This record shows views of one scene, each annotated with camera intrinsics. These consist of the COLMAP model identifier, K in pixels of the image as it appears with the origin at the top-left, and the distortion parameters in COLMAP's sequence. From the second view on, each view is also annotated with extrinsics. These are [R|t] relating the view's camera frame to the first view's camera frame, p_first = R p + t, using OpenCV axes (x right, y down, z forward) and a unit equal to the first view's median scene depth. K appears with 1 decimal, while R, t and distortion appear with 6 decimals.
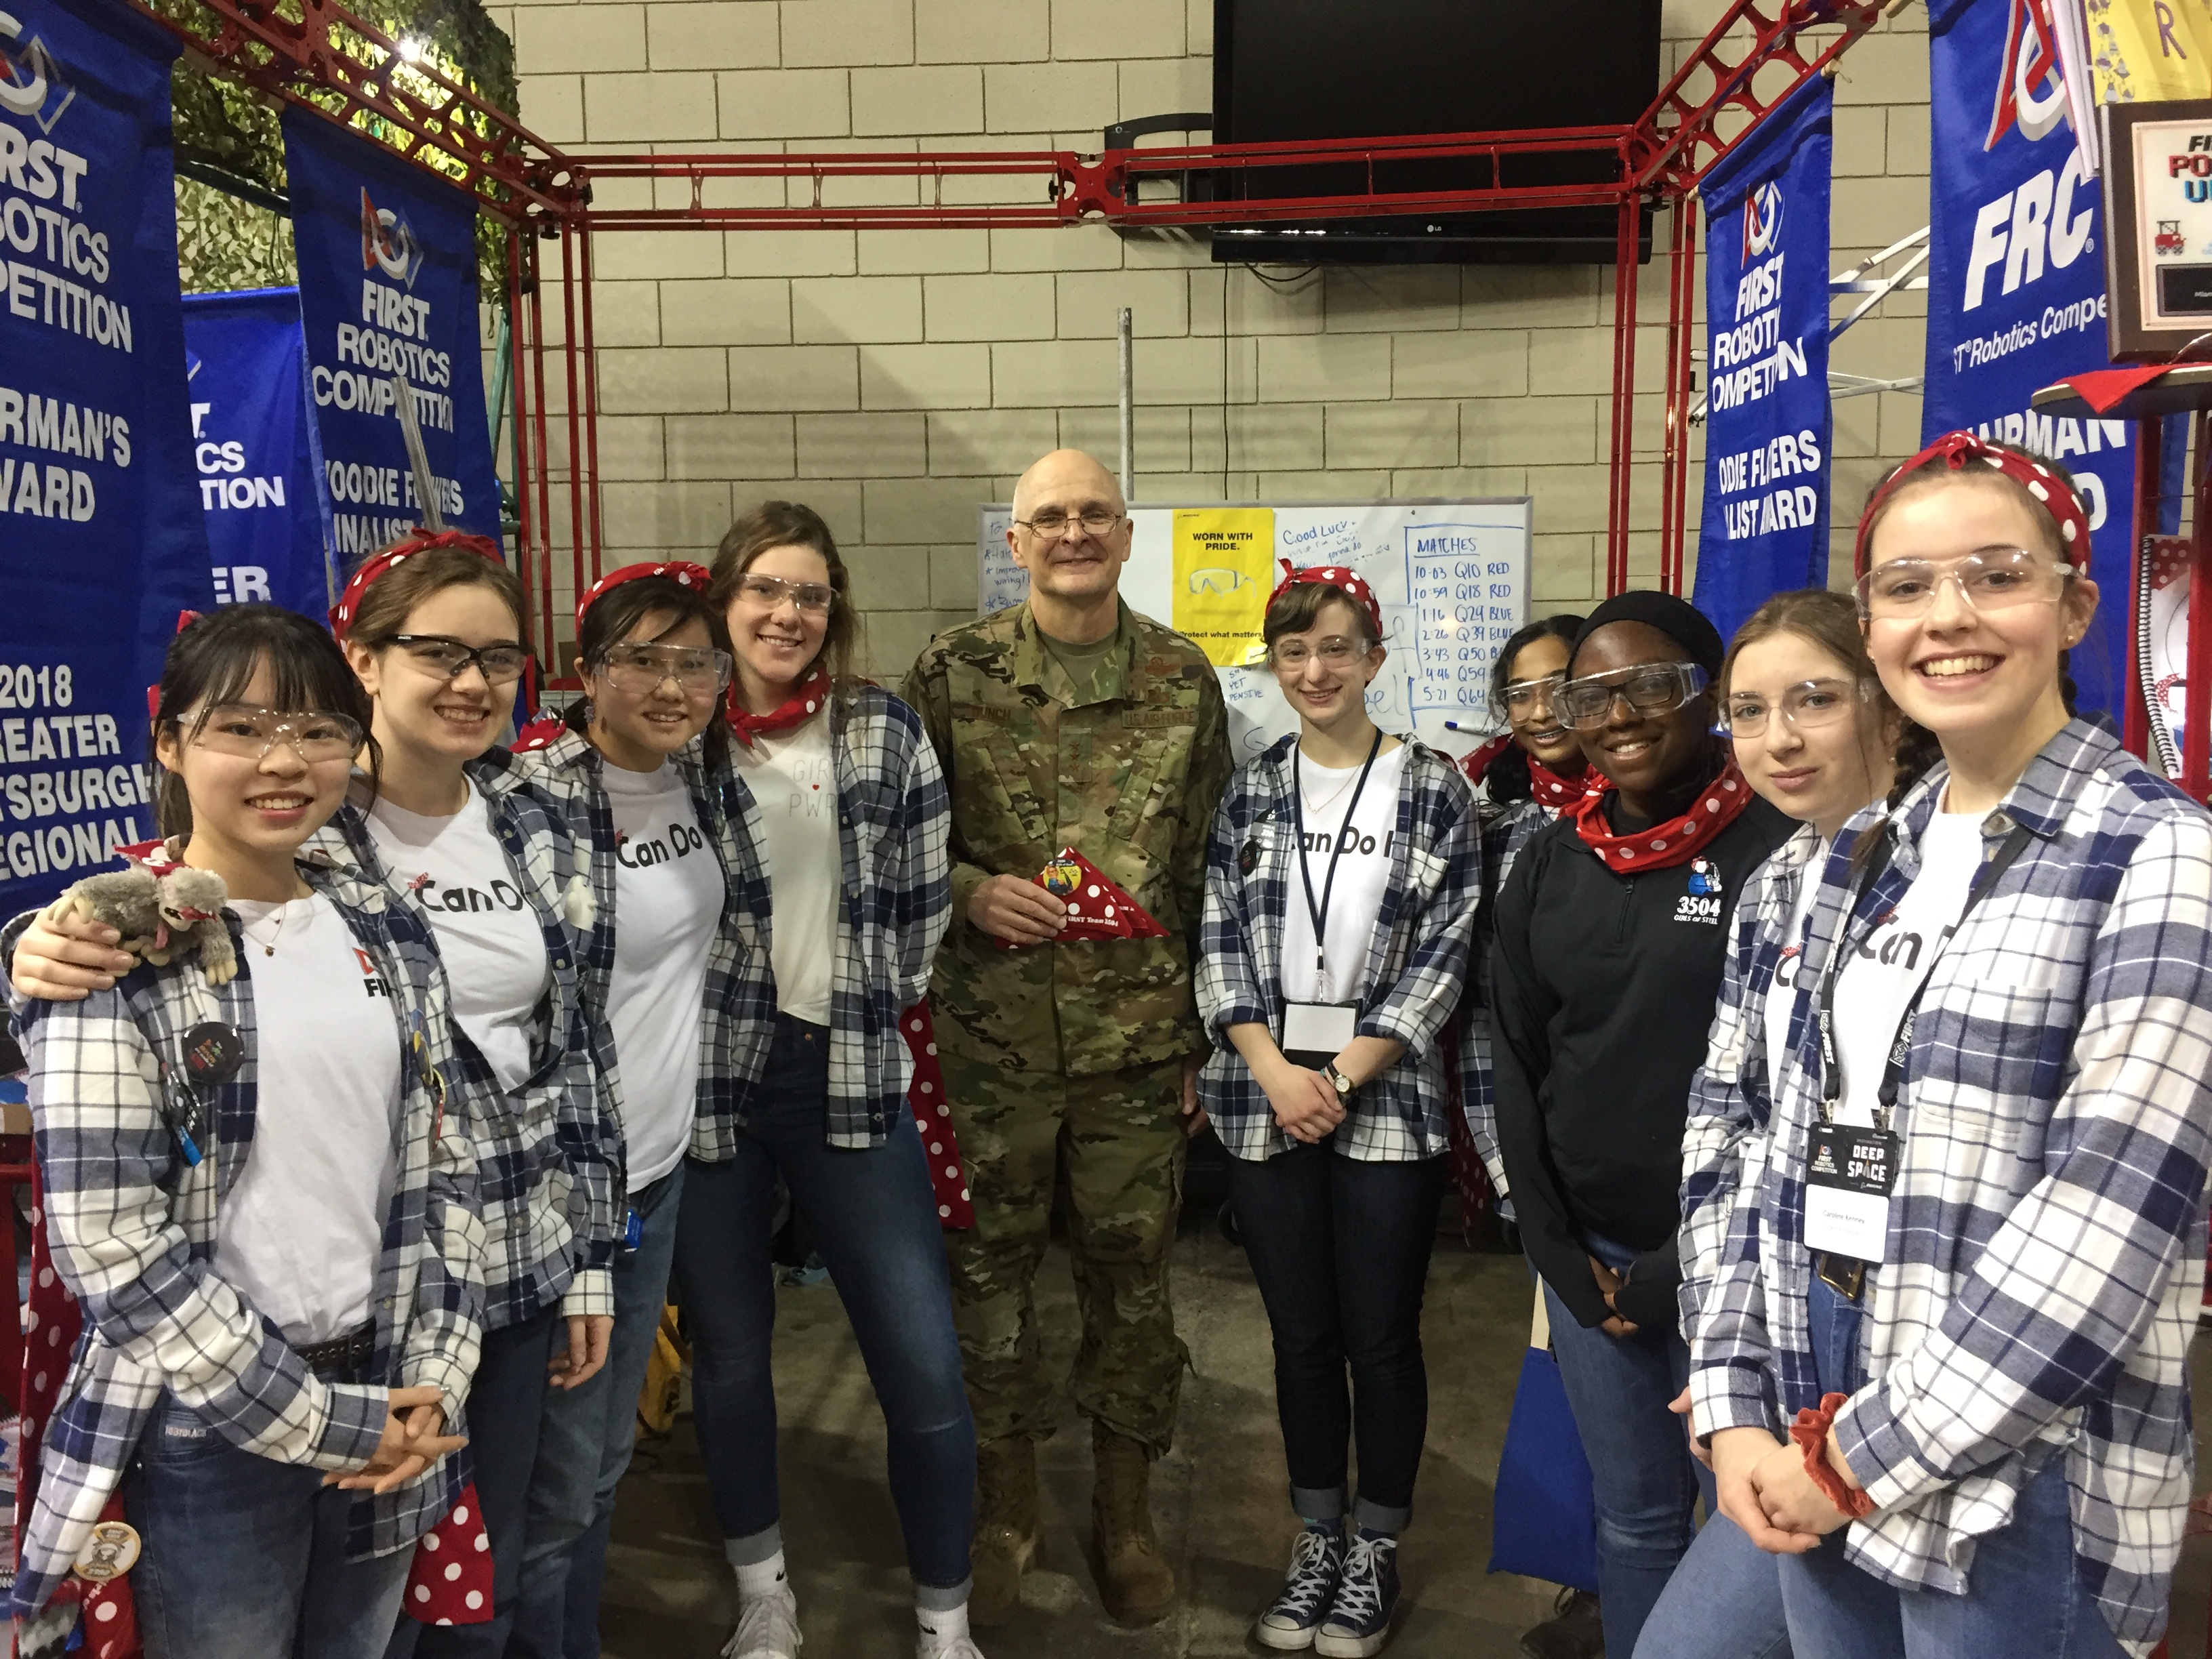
lens RADIAL K [[1860.5, 0, 1121.0], [0, 1860.5, 822.8], [0, 0, 1]] dist [0.010056, -0.052512]
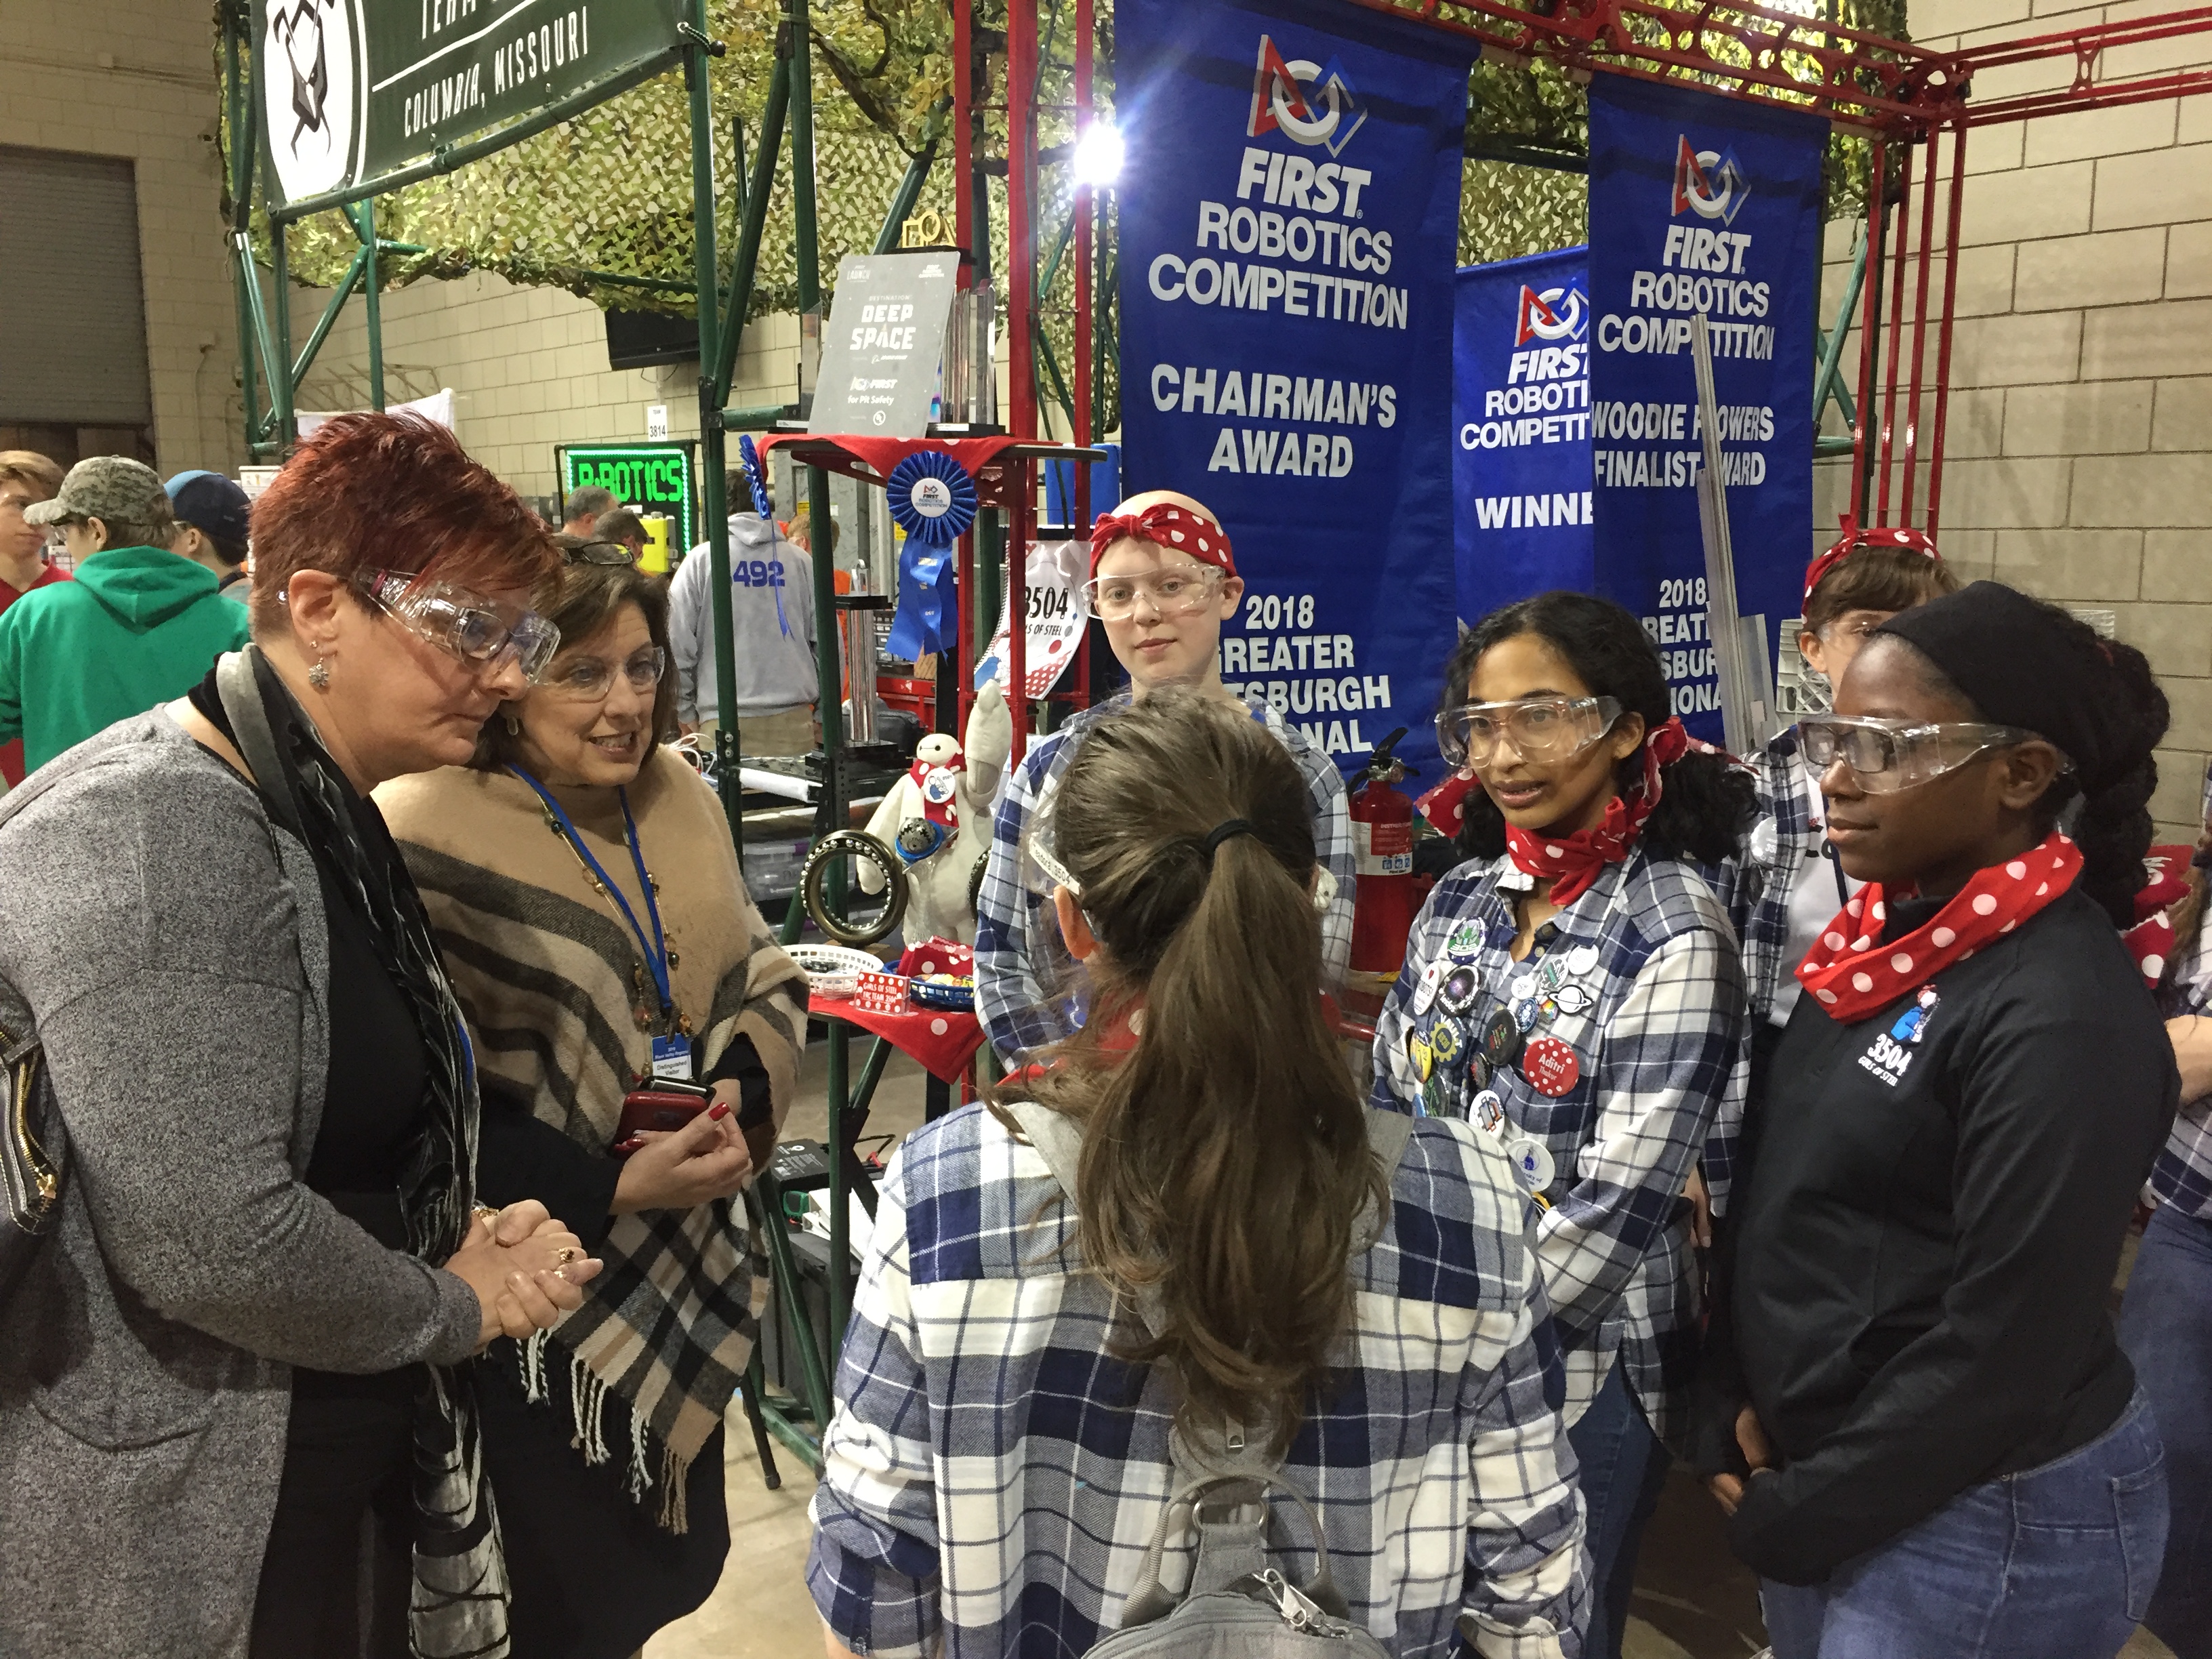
lens RADIAL K [[1860.5, 0, 1114.4], [0, 1860.5, 833.8], [0, 0, 1]] dist [0.010056, -0.052512]
pose [[0.647217, 0.130876, -0.750987, 0.297811], [-0.074297, 0.991292, 0.108723, -0.049975], [0.758677, -0.014571, 0.651304, 0.076767]]
